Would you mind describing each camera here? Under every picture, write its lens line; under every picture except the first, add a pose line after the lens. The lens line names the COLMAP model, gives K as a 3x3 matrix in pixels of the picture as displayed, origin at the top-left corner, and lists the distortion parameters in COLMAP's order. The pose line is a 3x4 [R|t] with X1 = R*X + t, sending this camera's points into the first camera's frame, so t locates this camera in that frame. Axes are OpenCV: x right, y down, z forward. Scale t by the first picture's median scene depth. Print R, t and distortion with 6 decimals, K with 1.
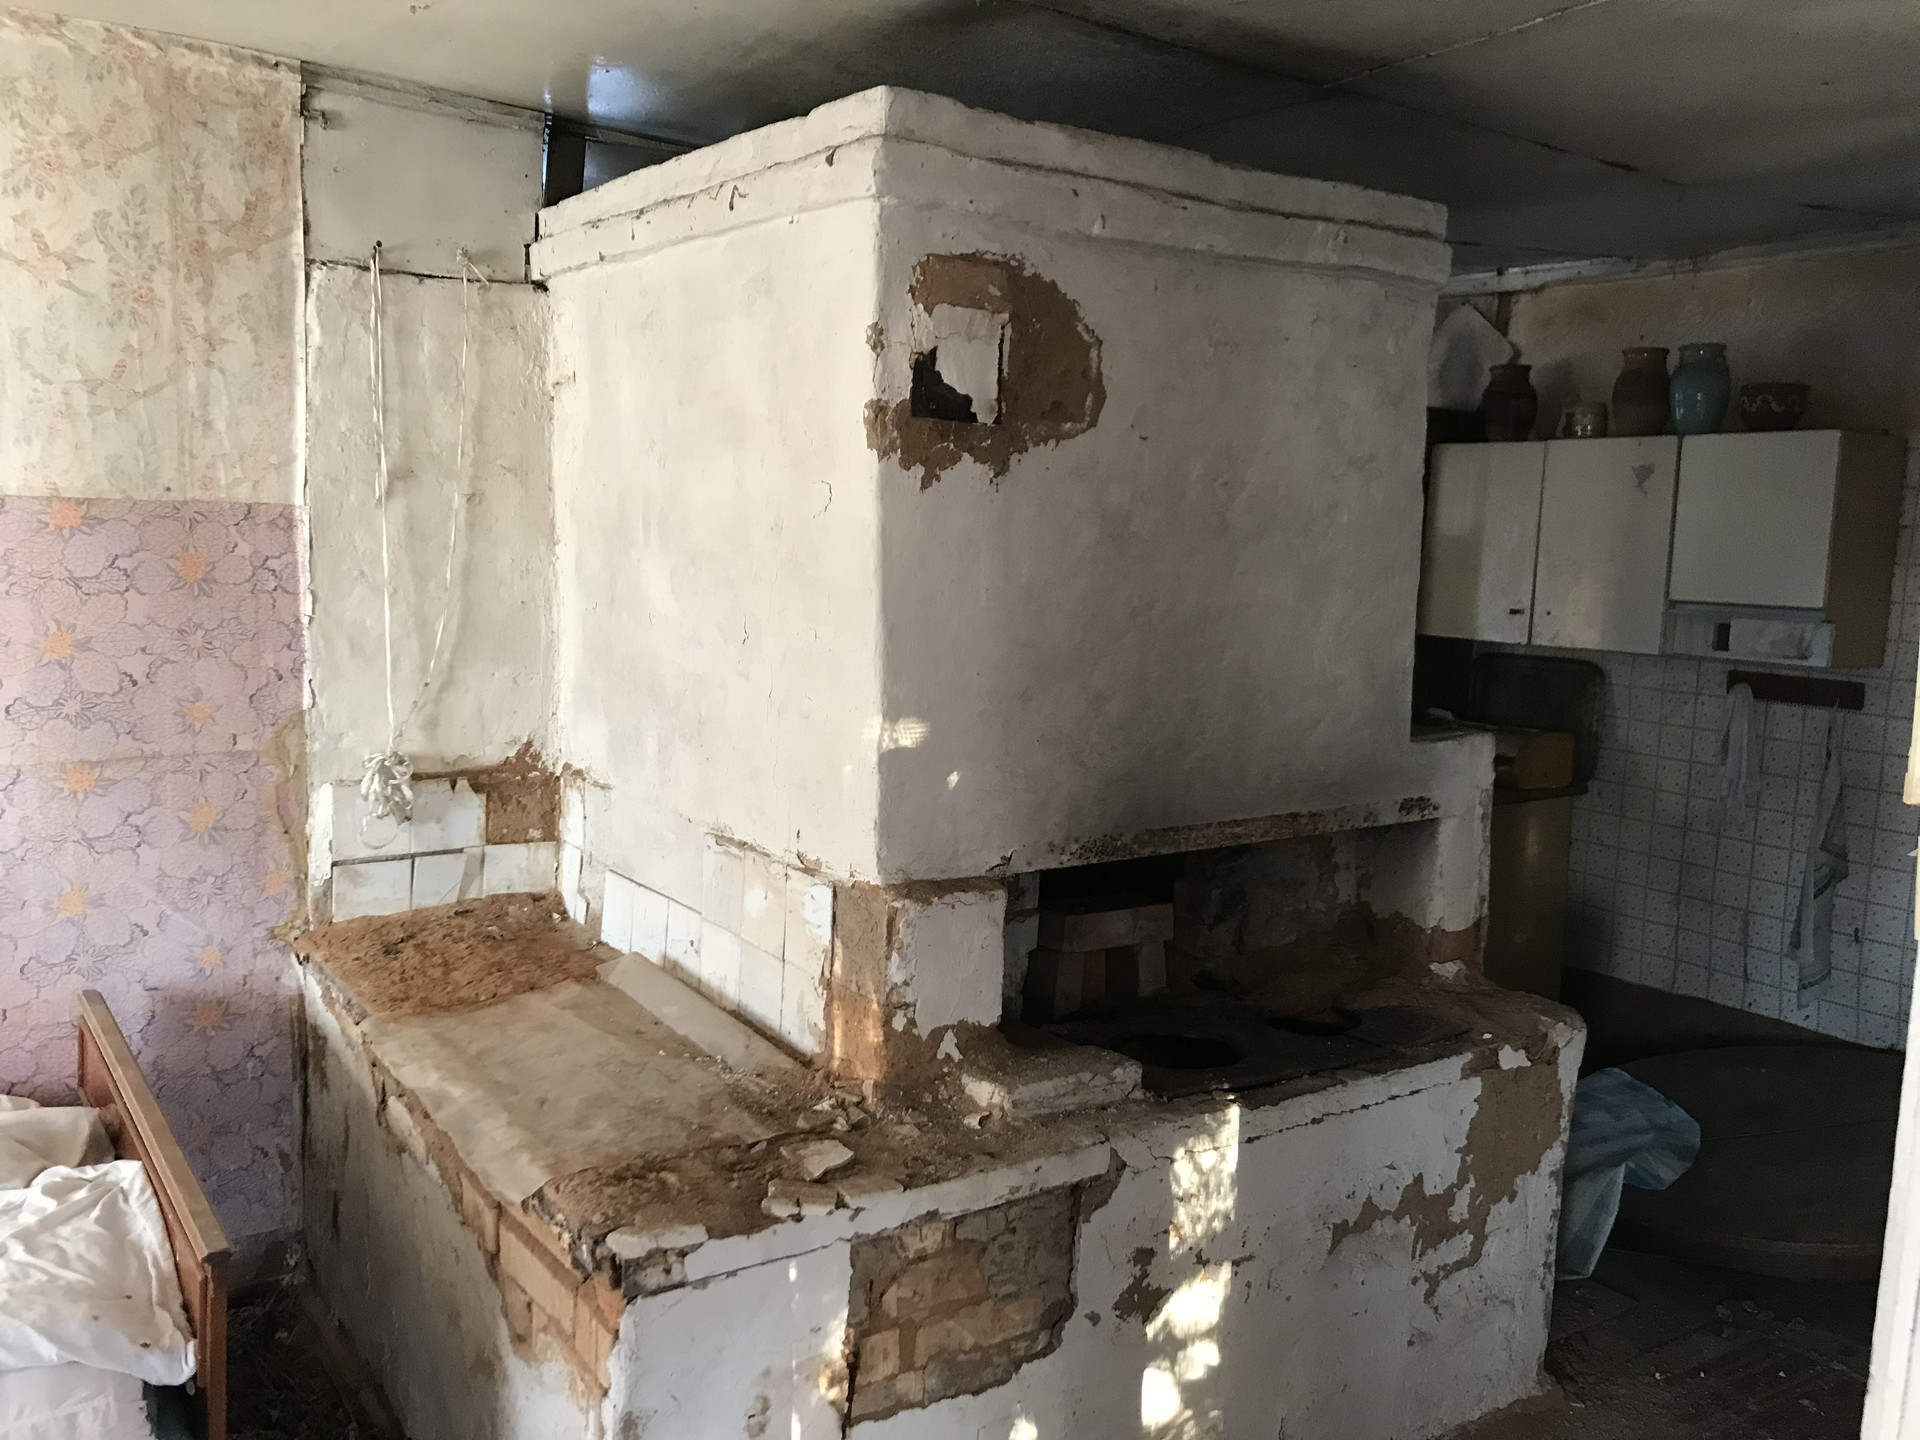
lens RADIAL K [[1598.6, 0, 959.9], [0, 1598.6, 682.2], [0, 0, 1]] dist [-0.001670, -0.003810]
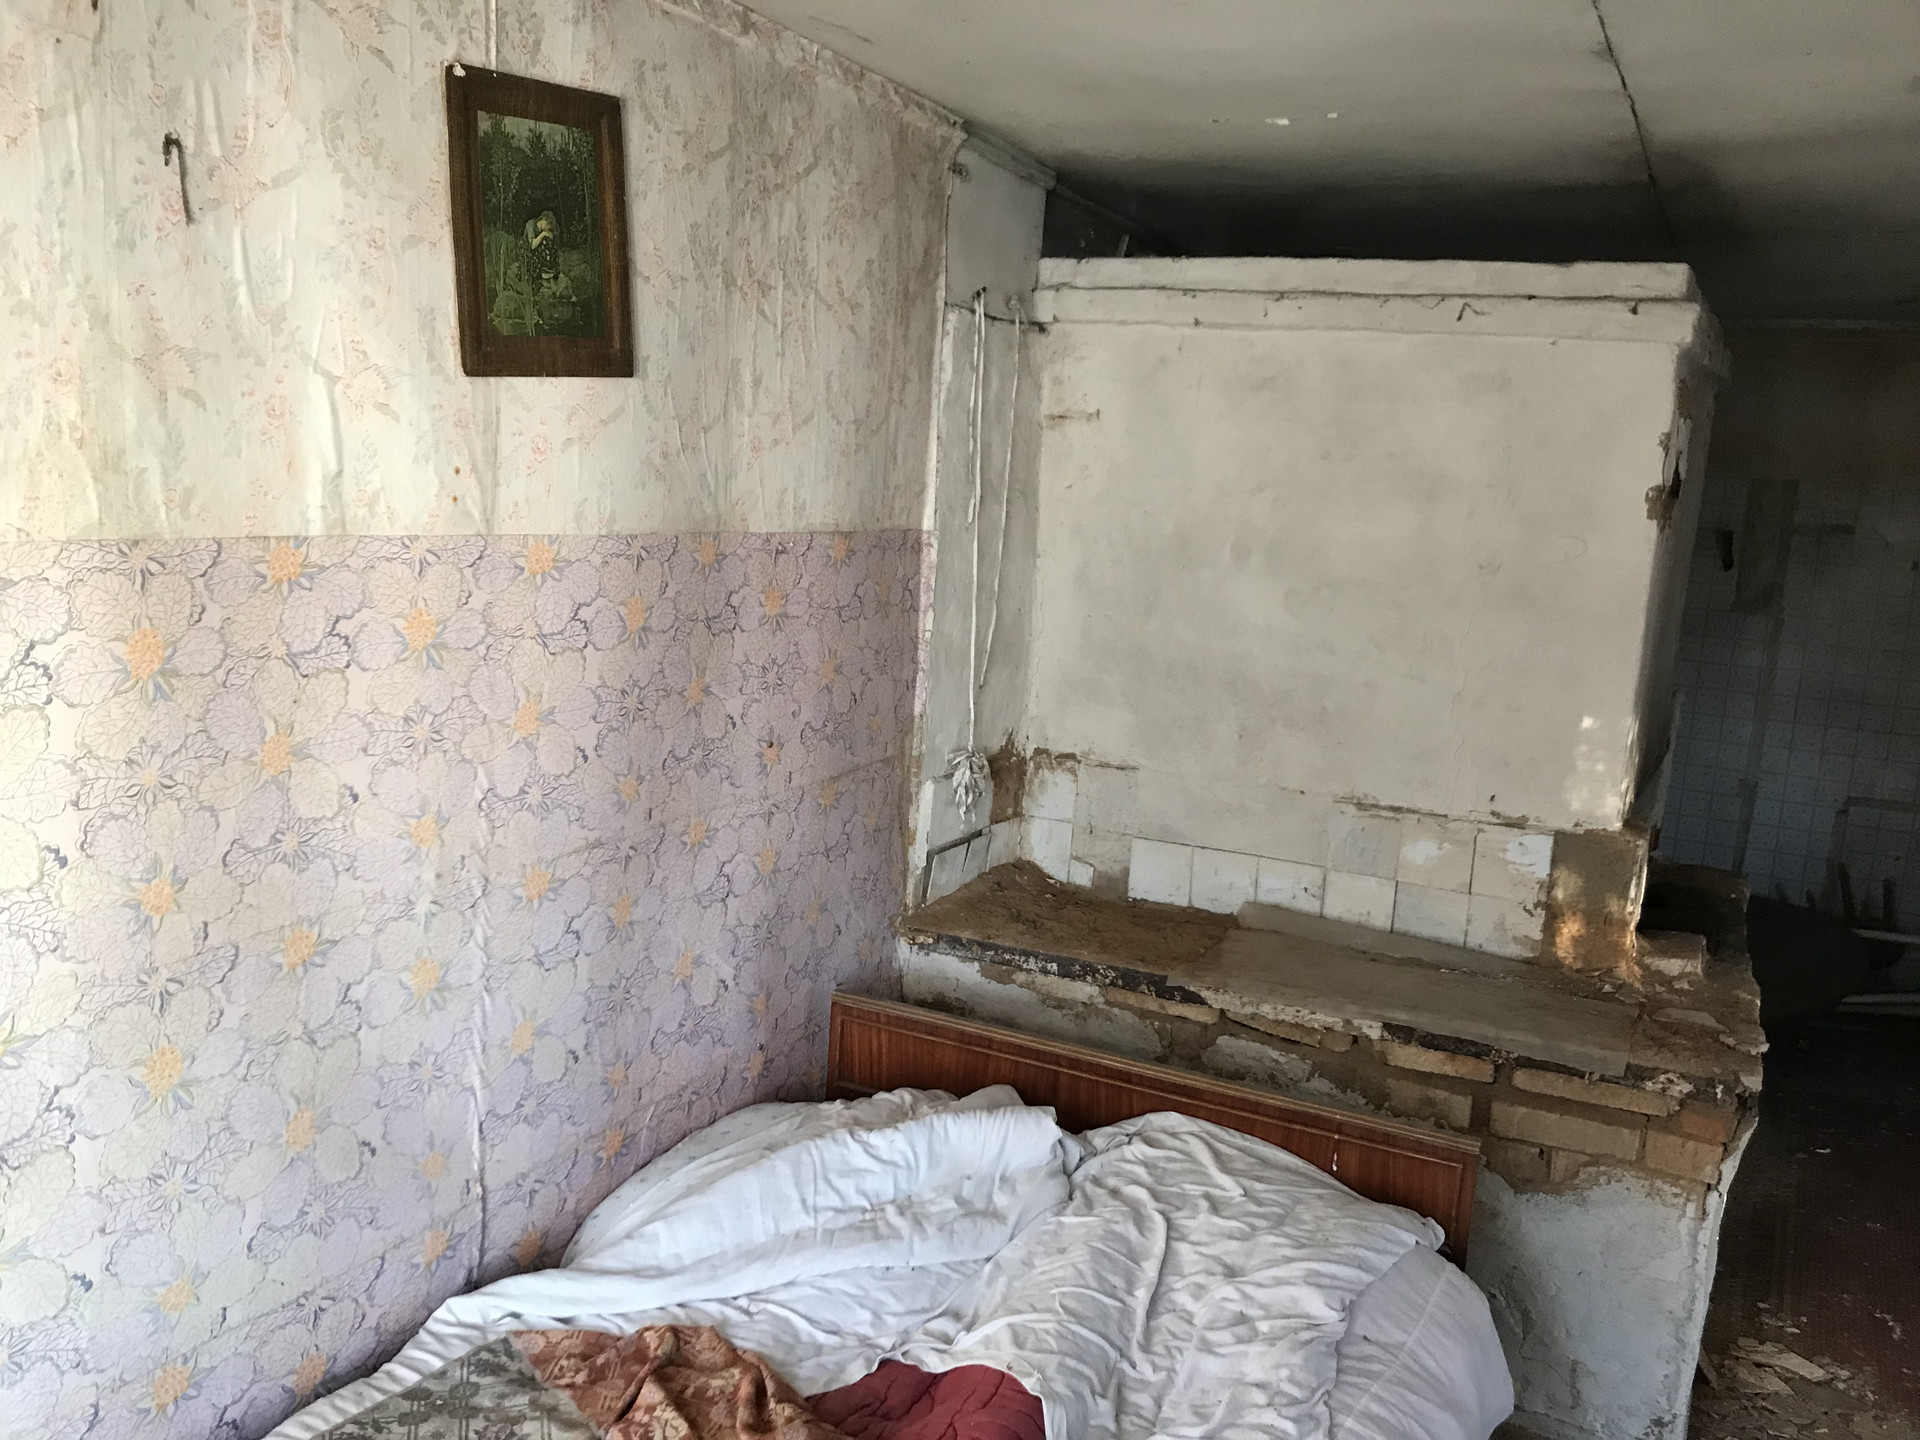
lens RADIAL K [[1538.2, 0, 960.0], [0, 1538.2, 720.0], [0, 0, 1]] dist [-0.003776, -0.003922]
pose [[0.899495, -0.050378, 0.434017, -0.922056], [0.017579, 0.996699, 0.079257, -0.069289], [-0.436578, -0.063662, 0.897411, 0.042274]]
